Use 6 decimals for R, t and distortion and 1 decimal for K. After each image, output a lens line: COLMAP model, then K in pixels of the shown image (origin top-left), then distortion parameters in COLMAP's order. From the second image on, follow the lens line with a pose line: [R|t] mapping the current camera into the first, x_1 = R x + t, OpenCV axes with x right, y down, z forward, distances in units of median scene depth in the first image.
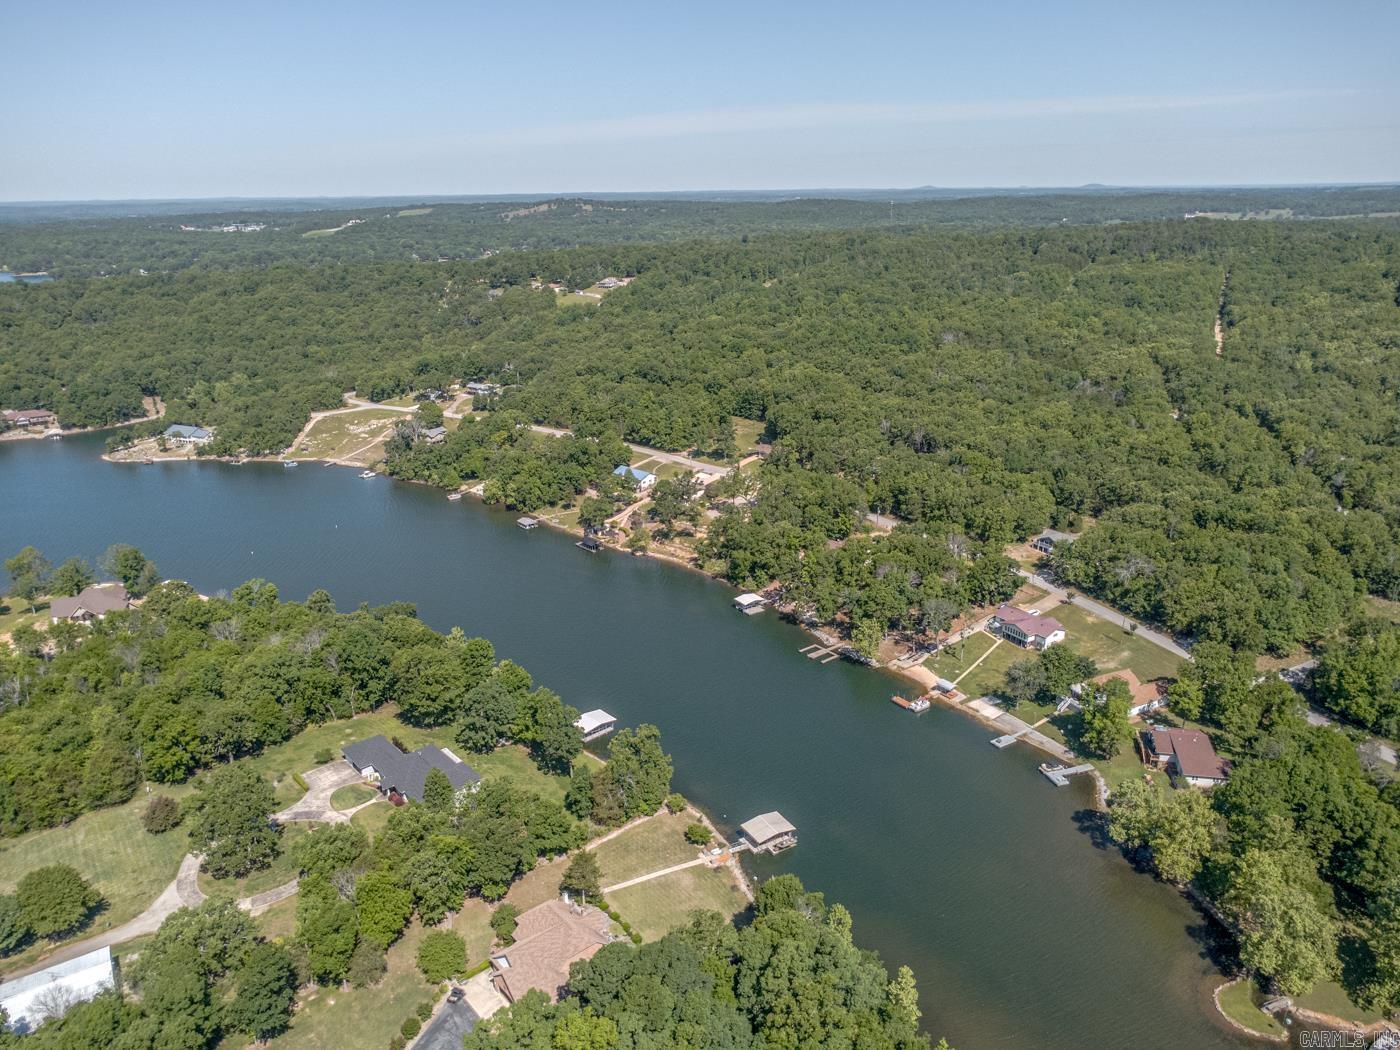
lens RADIAL K [[983.1, 0, 700.0], [0, 983.1, 525.0], [0, 0, 1]] dist [0.004677, 0.001093]
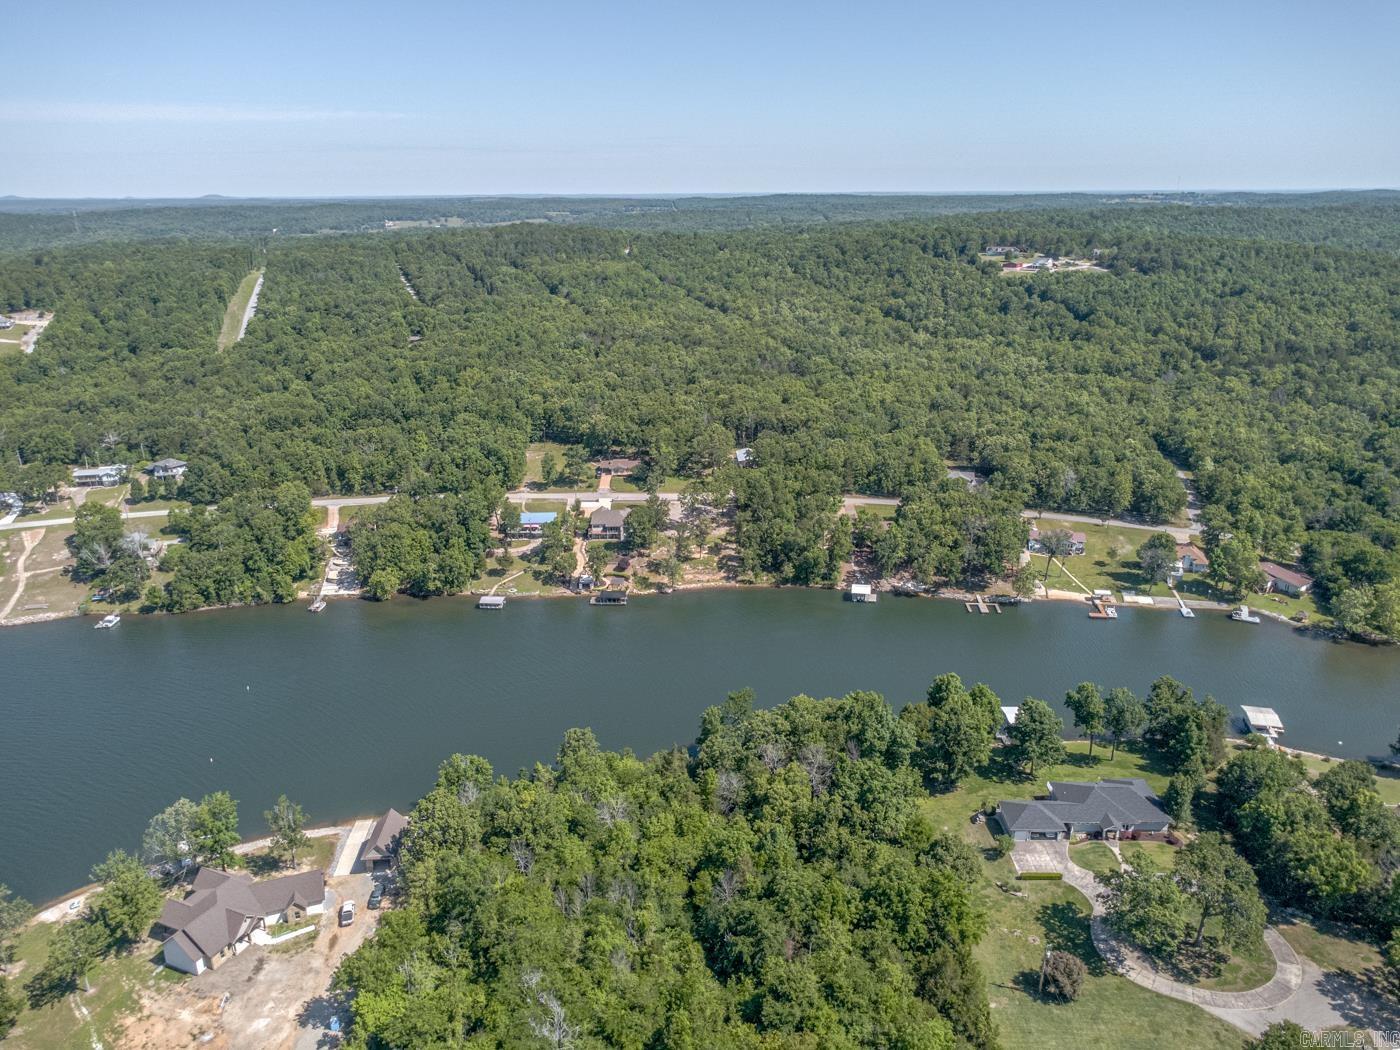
lens RADIAL K [[983.1, 0, 700.0], [0, 983.1, 525.0], [0, 0, 1]] dist [0.004677, 0.001093]
pose [[0.690320, -0.228329, 0.686530, -0.631756], [0.235565, 0.968124, 0.085118, -0.096933], [-0.684081, 0.102964, 0.722102, 0.308127]]
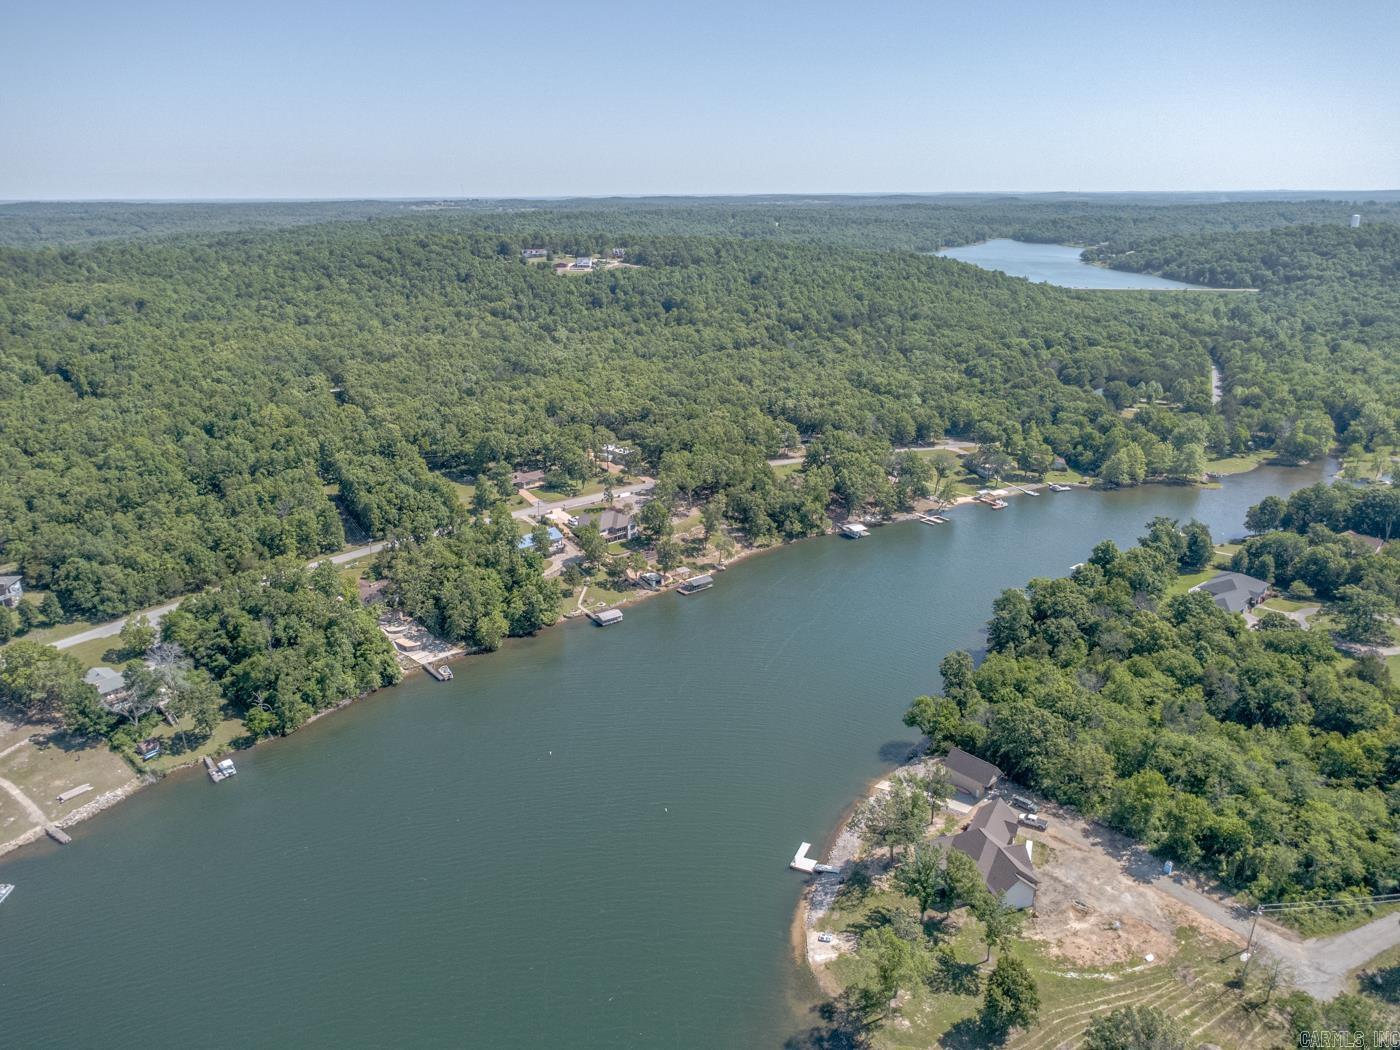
lens RADIAL K [[989.6, 0, 698.2], [0, 989.6, 507.3], [0, 0, 1]] dist [0.004001, 0.000259]
pose [[0.071458, -0.294943, 0.952839, -0.950000], [0.331134, 0.908118, 0.256267, -0.275375], [-0.940874, 0.297205, 0.162558, 0.818002]]
